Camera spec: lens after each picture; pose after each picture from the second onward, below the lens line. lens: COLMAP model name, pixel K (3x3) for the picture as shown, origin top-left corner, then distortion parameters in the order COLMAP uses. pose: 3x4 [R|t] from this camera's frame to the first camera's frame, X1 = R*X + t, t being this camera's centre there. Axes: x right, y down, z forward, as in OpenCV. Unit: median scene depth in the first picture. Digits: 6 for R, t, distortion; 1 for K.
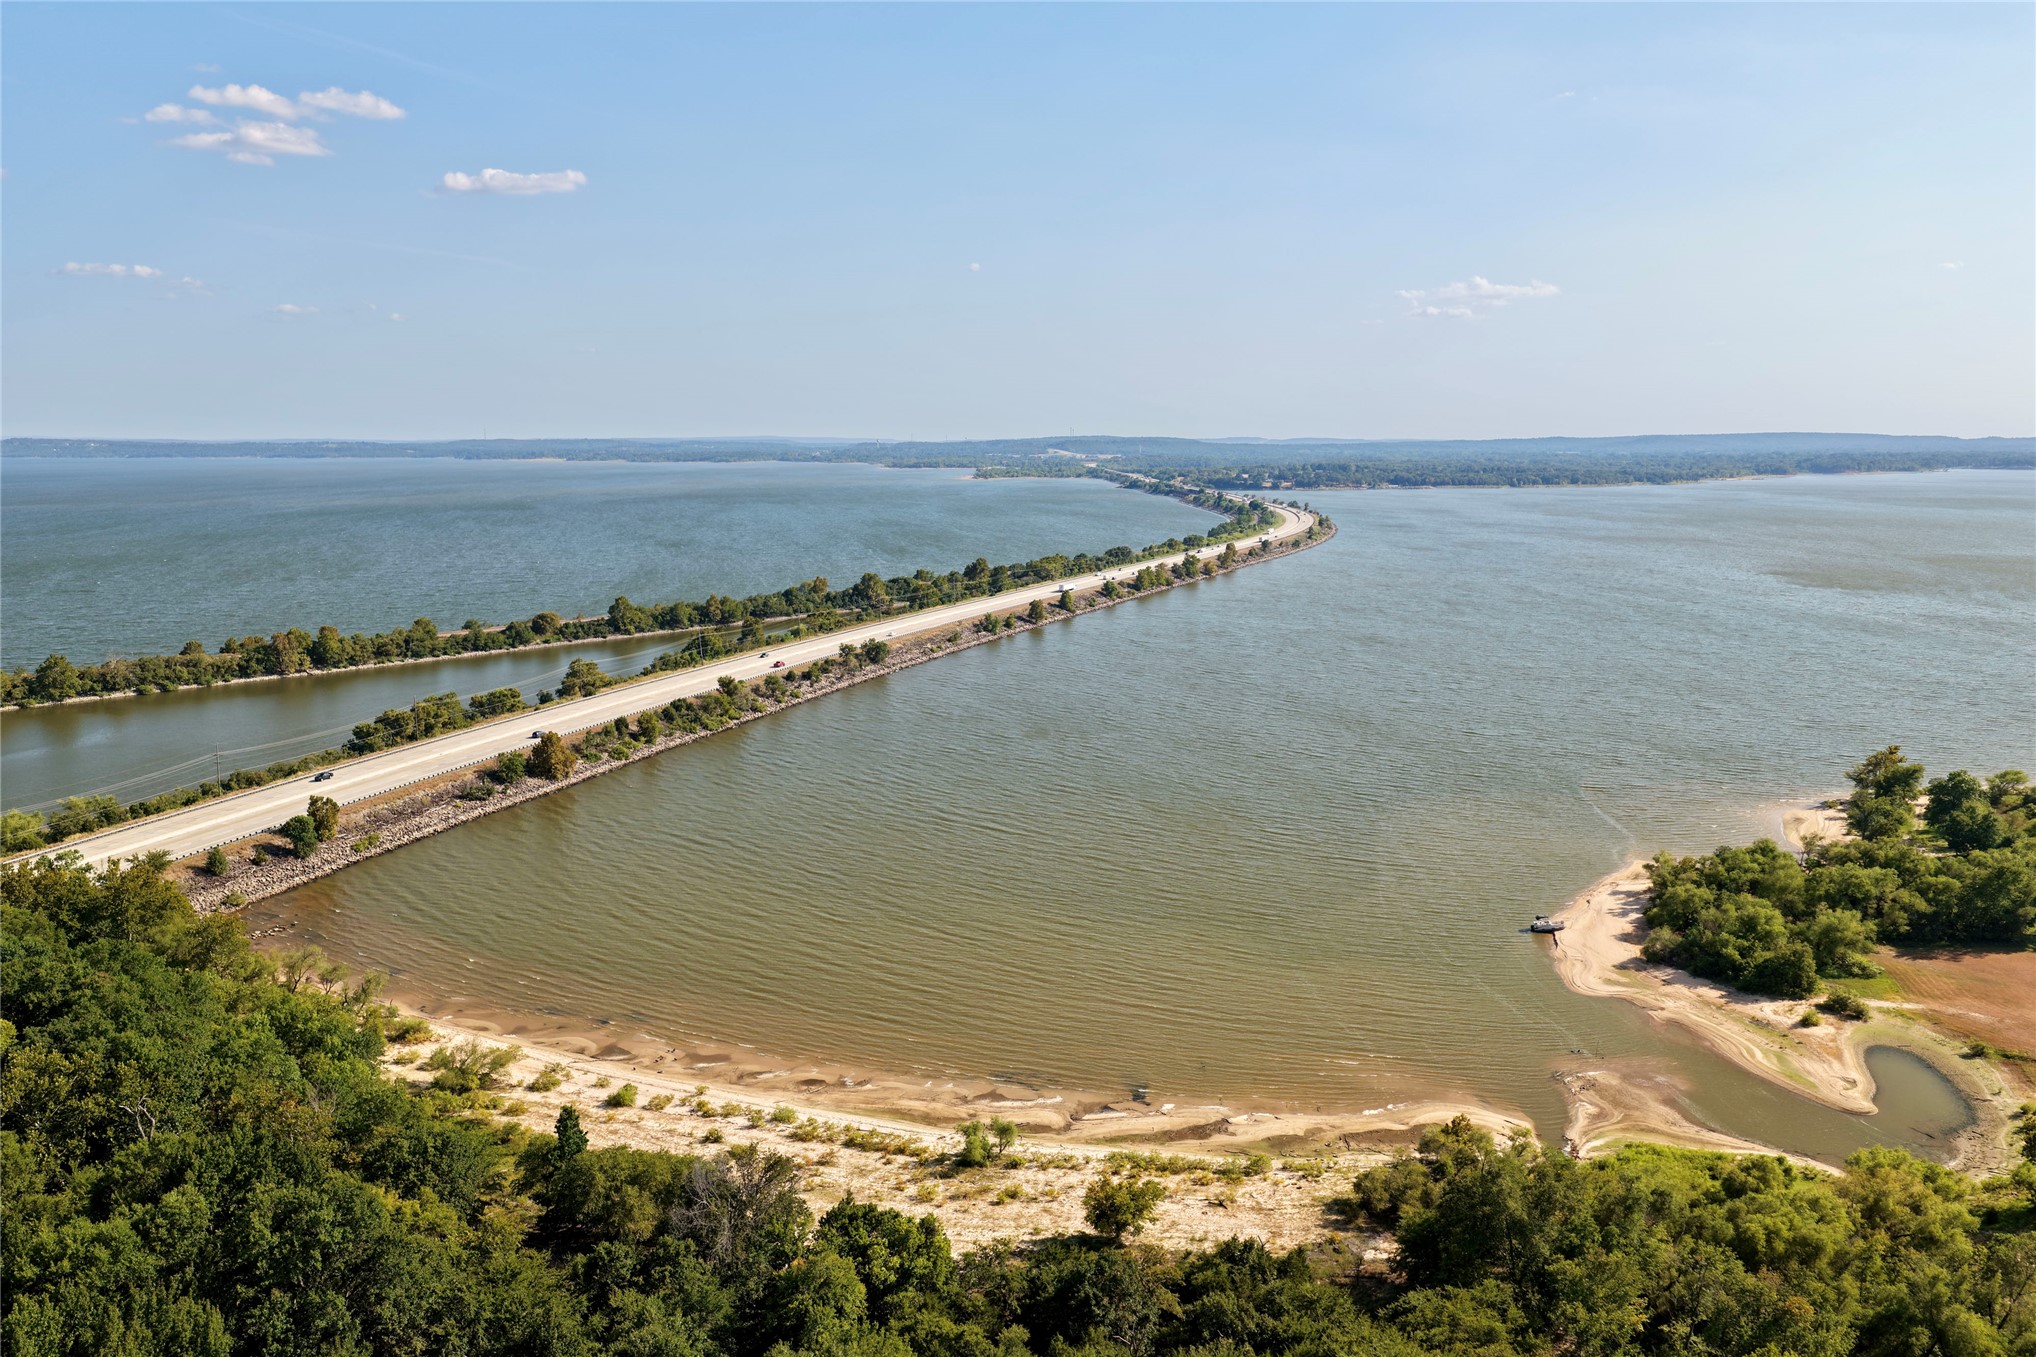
lens RADIAL K [[1689.0, 0, 1021.3], [0, 1689.0, 673.1], [0, 0, 1]] dist [-0.013337, 0.036605]
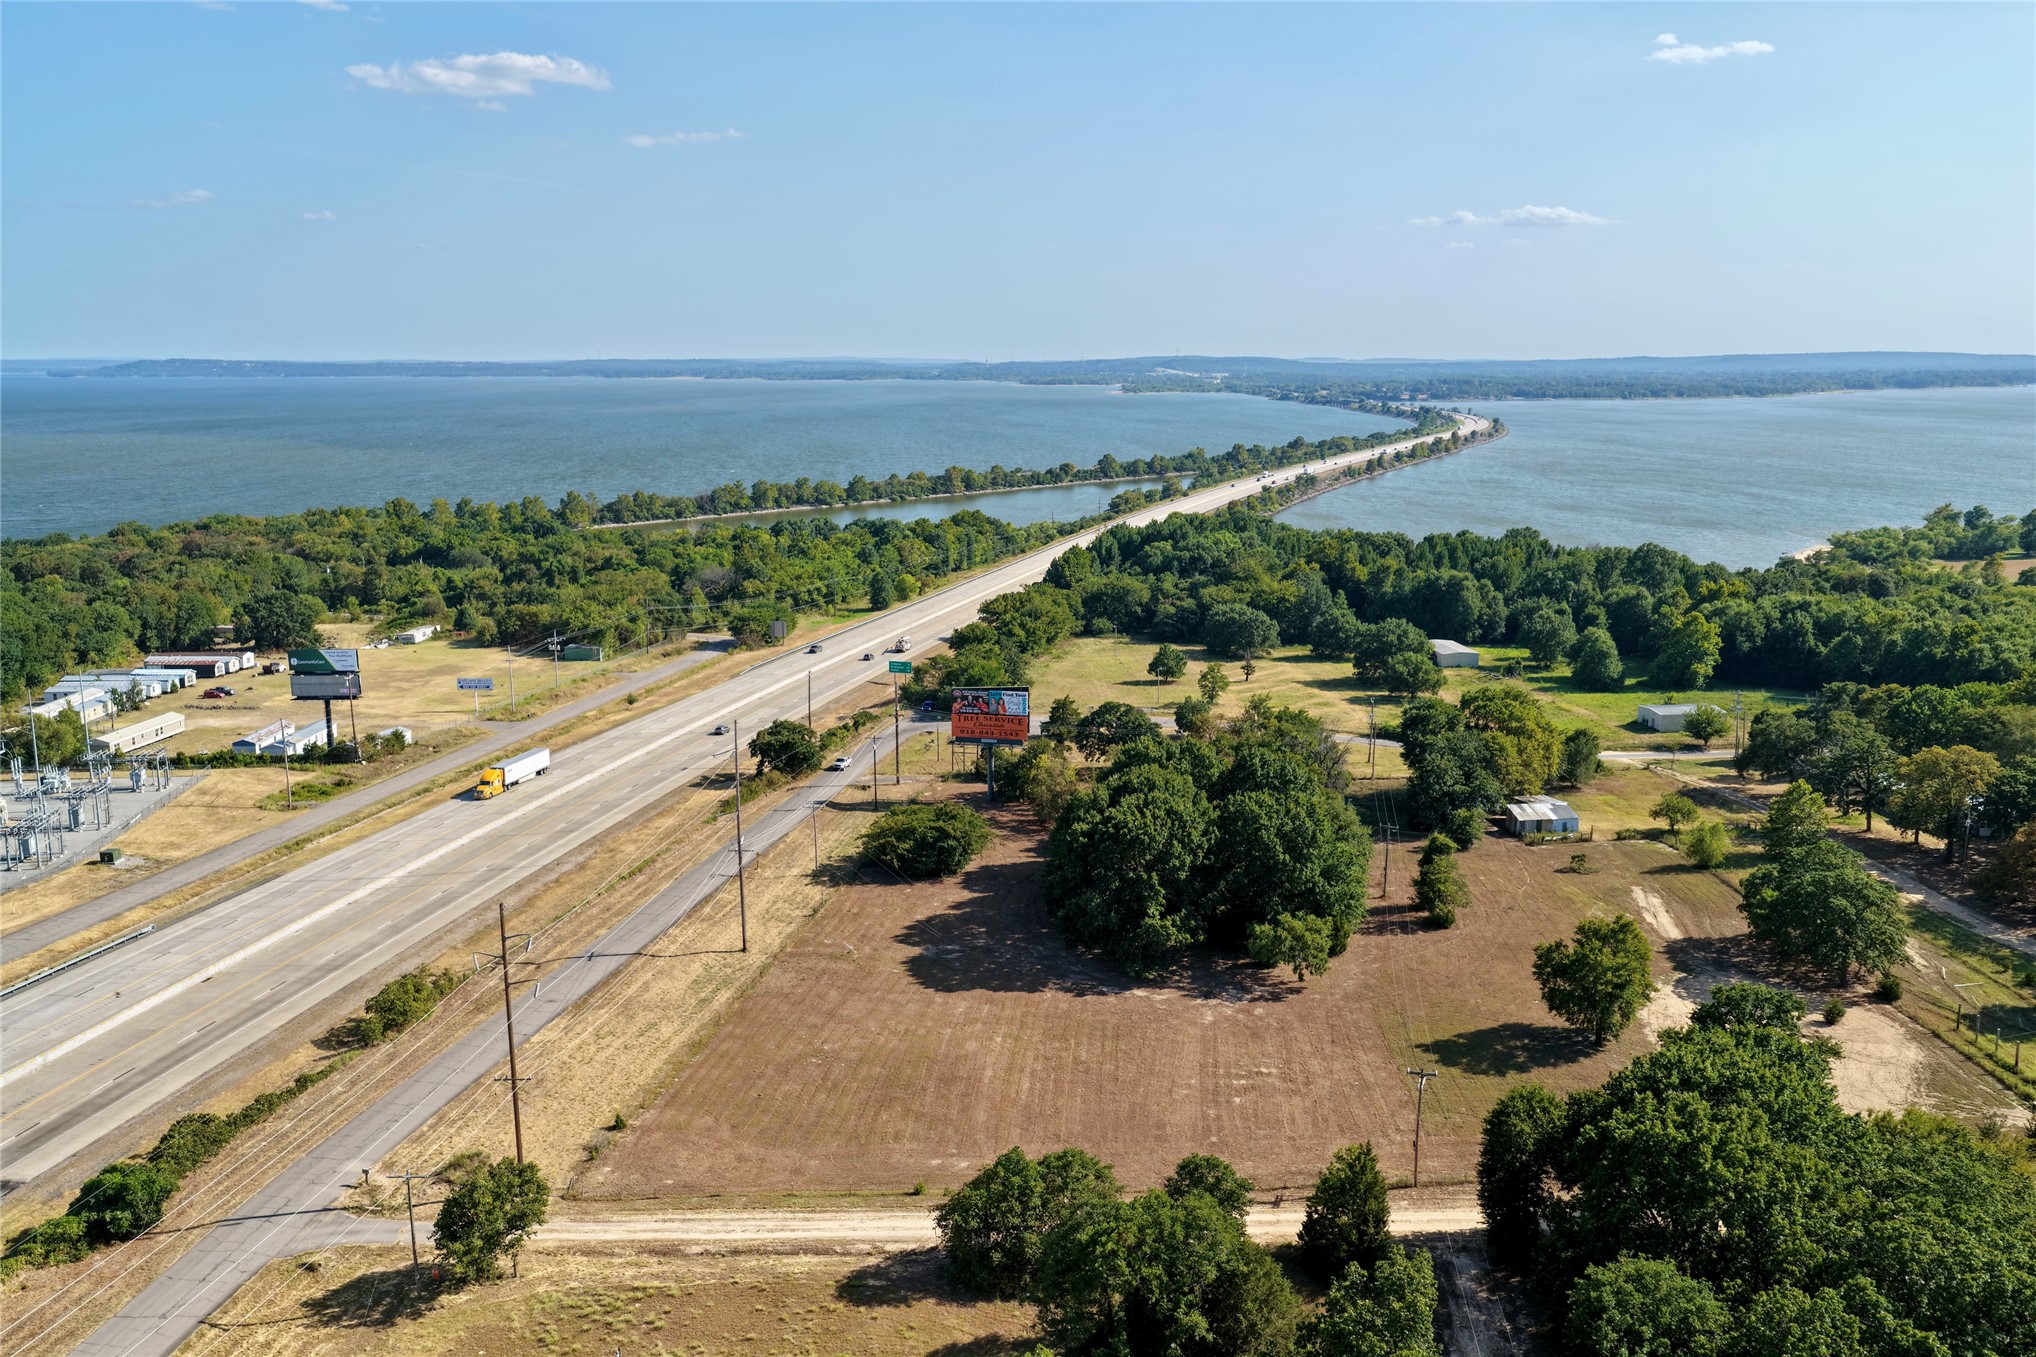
lens RADIAL K [[1689.0, 0, 1021.3], [0, 1689.0, 673.1], [0, 0, 1]] dist [-0.013337, 0.036605]
pose [[0.999333, 0.005982, -0.036012, -0.318617], [-0.004330, 0.998942, 0.045779, 0.102364], [0.036247, -0.045592, 0.998302, -0.657901]]
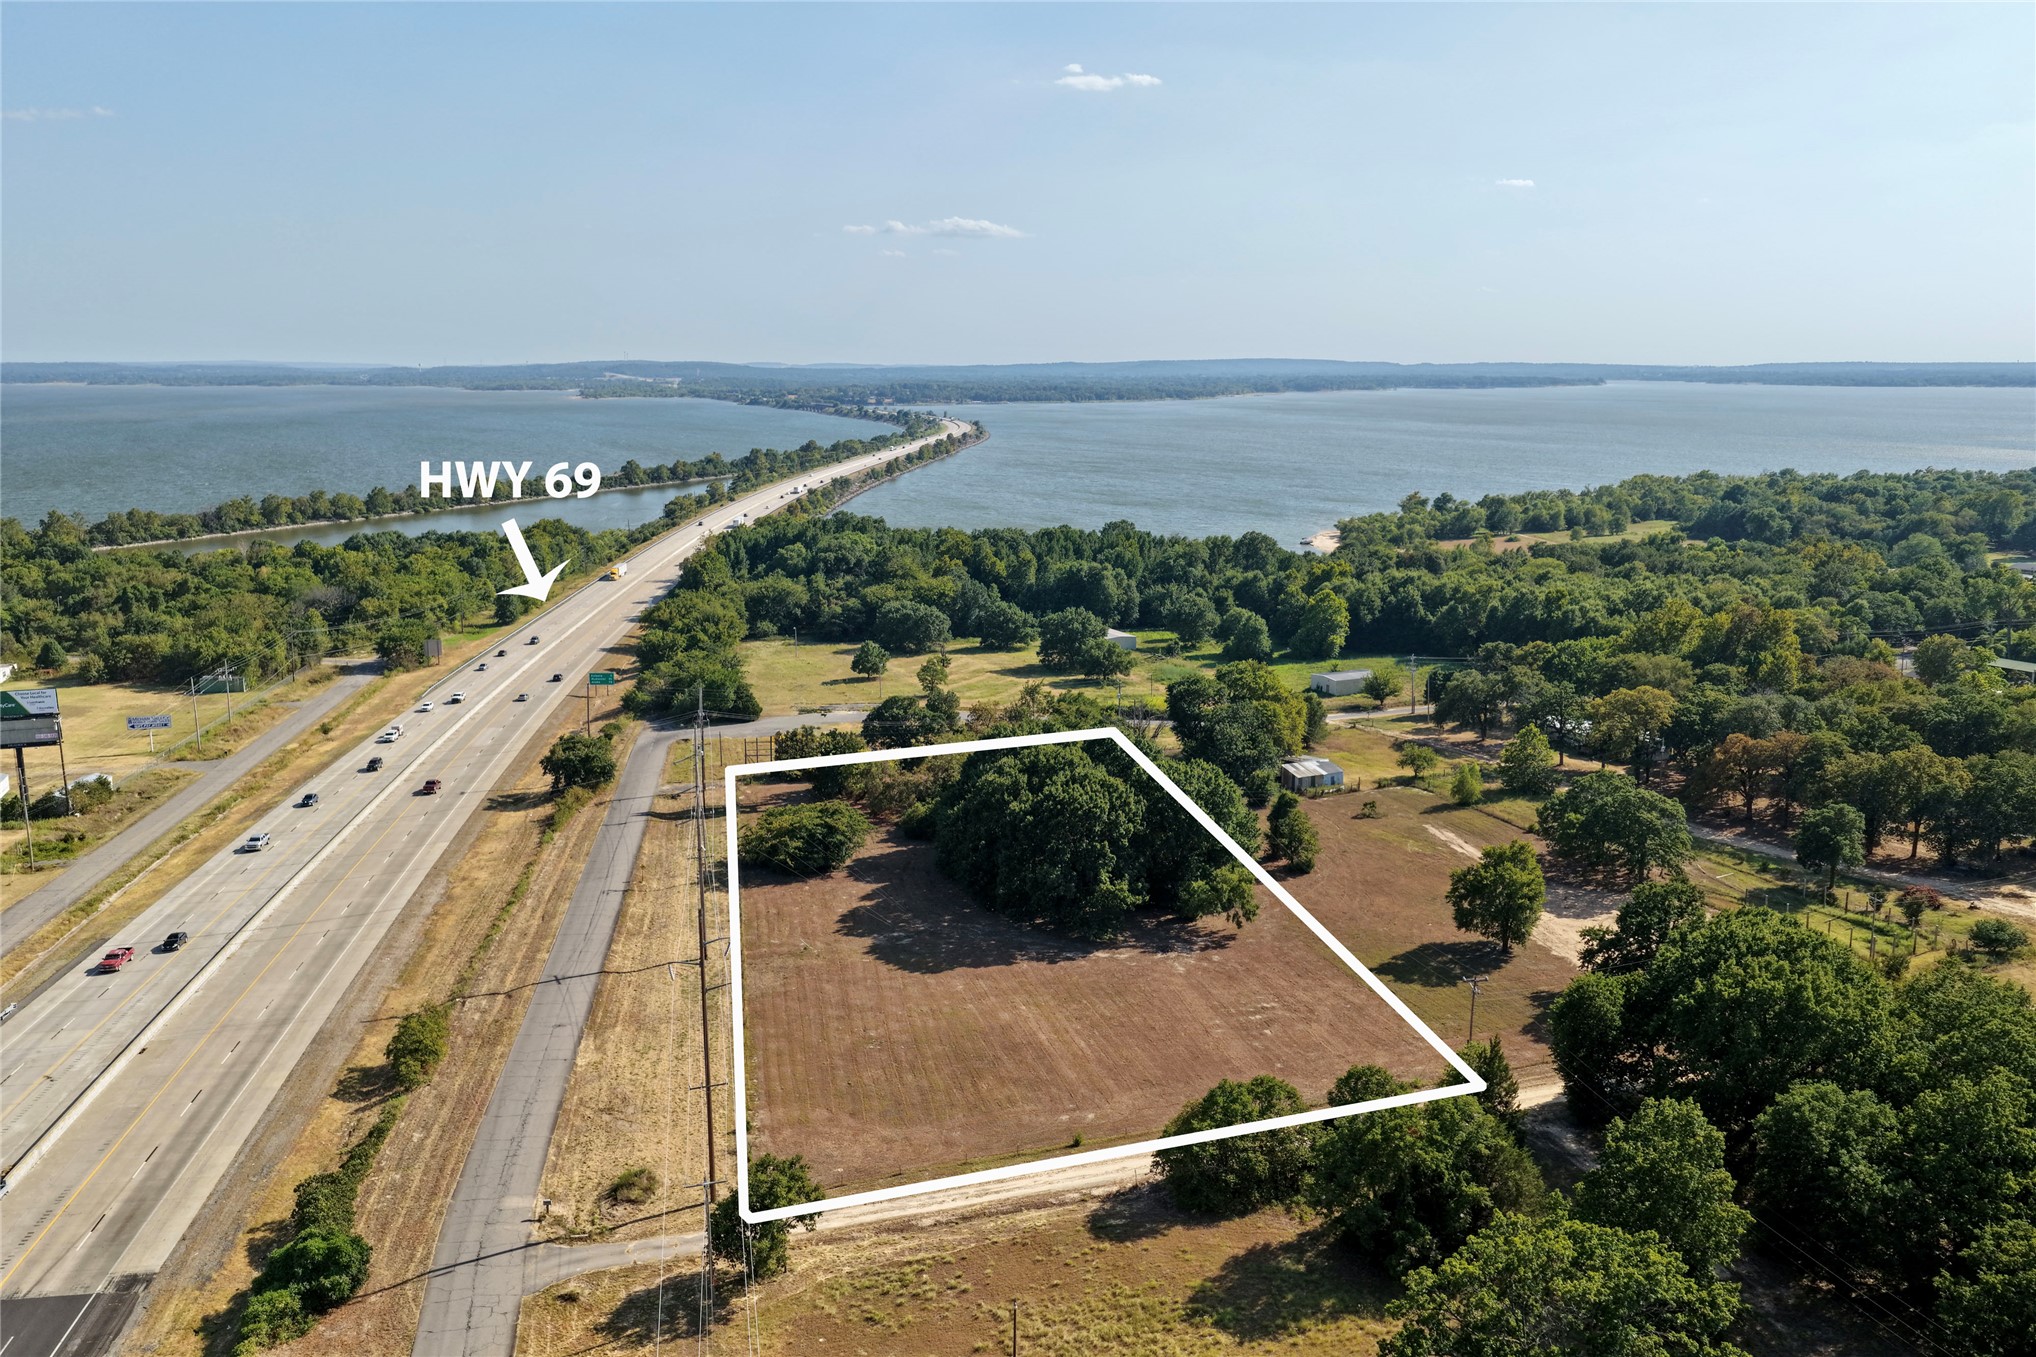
lens RADIAL K [[1689.0, 0, 1021.3], [0, 1689.0, 673.1], [0, 0, 1]] dist [-0.013337, 0.036605]
pose [[0.958899, -0.049676, 0.279365, -0.409422], [0.037630, 0.998123, 0.048321, 0.103175], [-0.281241, -0.035822, 0.958968, -0.662266]]
